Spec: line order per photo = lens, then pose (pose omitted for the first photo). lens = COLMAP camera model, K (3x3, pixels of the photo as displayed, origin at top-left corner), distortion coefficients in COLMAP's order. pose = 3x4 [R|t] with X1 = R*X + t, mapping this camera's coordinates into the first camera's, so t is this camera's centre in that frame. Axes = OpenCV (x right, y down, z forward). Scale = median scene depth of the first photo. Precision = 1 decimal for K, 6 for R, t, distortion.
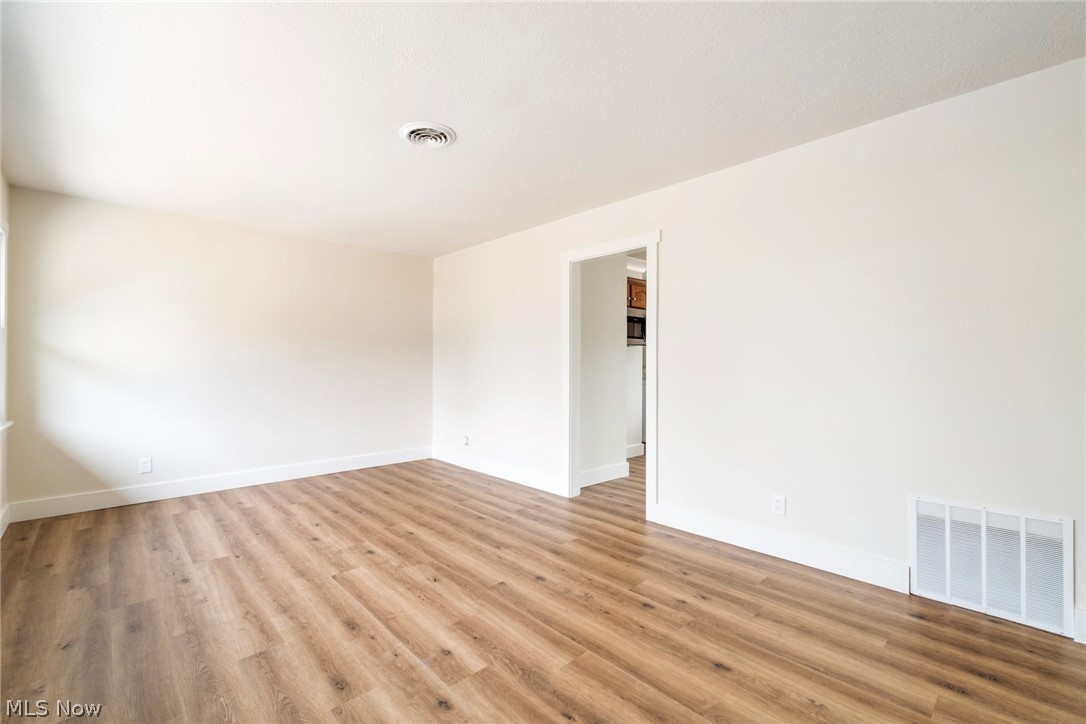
lens RADIAL K [[448.0, 0, 536.0], [0, 448.0, 363.8], [0, 0, 1]] dist [-0.001391, 0.000023]
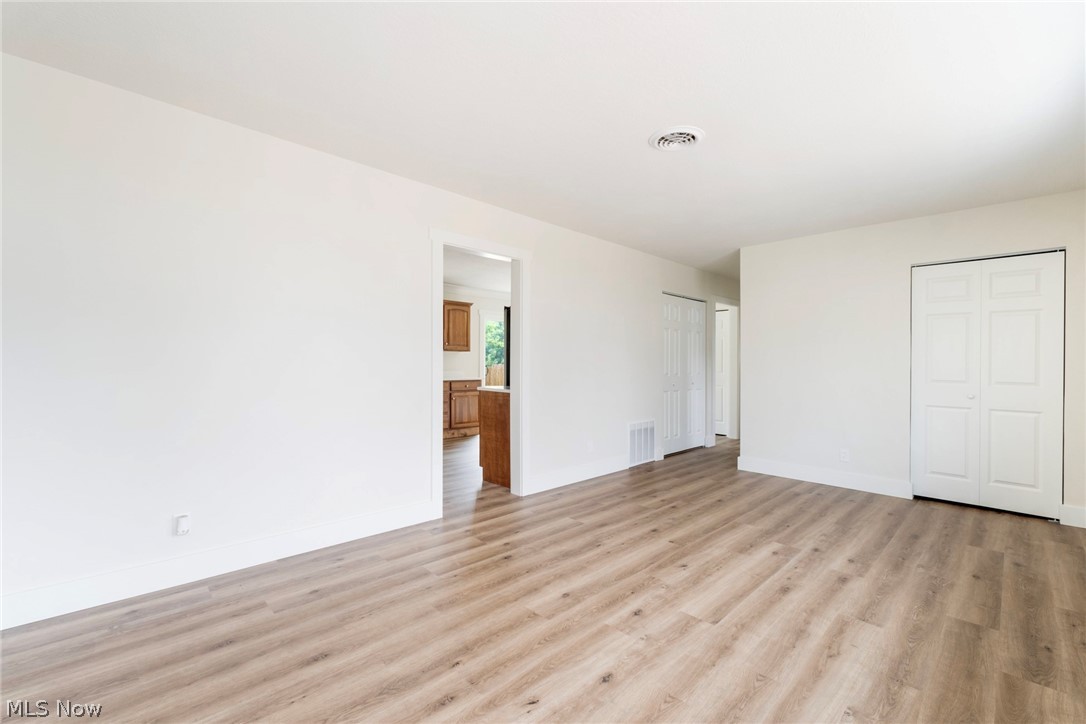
lens RADIAL K [[448.0, 0, 536.0], [0, 448.0, 363.8], [0, 0, 1]] dist [-0.001391, 0.000023]
pose [[0.014885, -0.001814, 0.999888, -1.230842], [-0.012739, 0.999917, 0.002004, -0.000052], [-0.999808, -0.012768, 0.014861, 1.270545]]
